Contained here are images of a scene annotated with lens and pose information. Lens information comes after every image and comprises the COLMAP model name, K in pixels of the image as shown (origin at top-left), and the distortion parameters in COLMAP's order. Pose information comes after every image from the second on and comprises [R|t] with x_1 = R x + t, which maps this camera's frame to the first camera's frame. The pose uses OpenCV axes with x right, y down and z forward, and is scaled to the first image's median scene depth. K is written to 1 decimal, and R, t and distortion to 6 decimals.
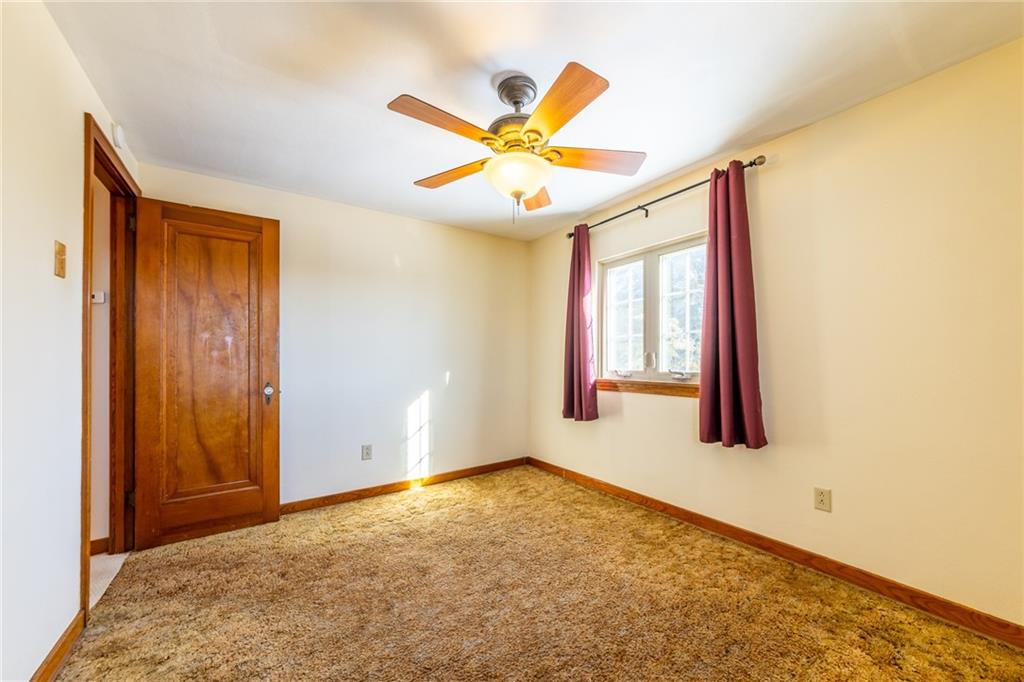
lens RADIAL K [[363.4, 0, 514.3], [0, 363.4, 352.9], [0, 0, 1]] dist [-0.000161, 0.000051]
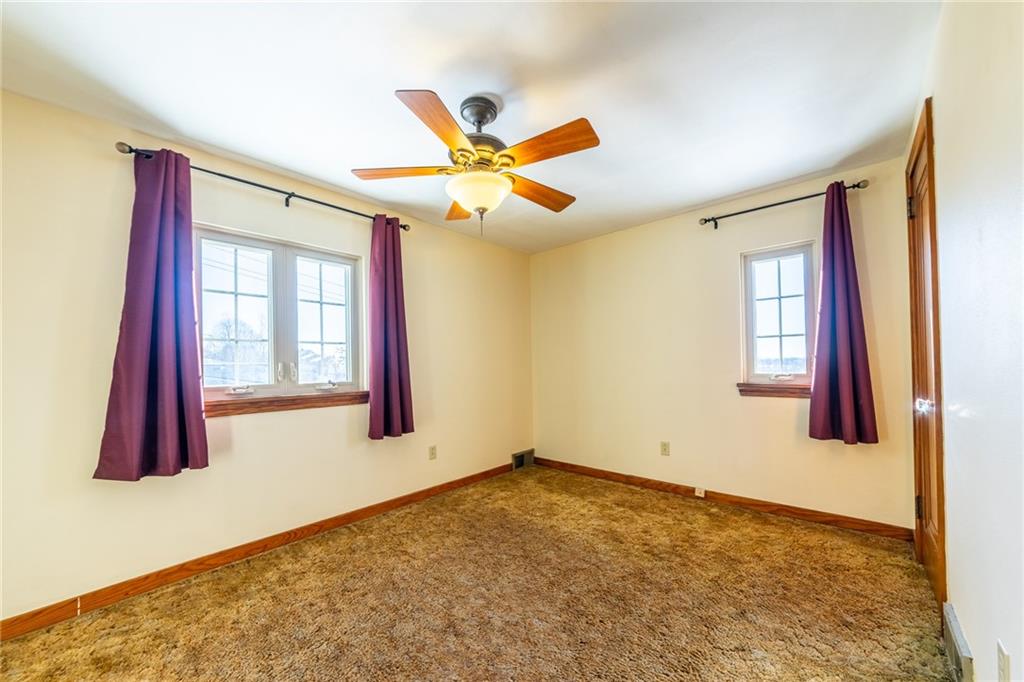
lens RADIAL K [[381.4, 0, 515.8], [0, 381.4, 358.4], [0, 0, 1]] dist [-0.001144, 0.000189]
pose [[-0.196236, 0.020735, 0.980337, -0.717624], [0.004139, 0.999785, -0.020318, 0.010225], [-0.980548, 0.000070, -0.196280, 0.745135]]
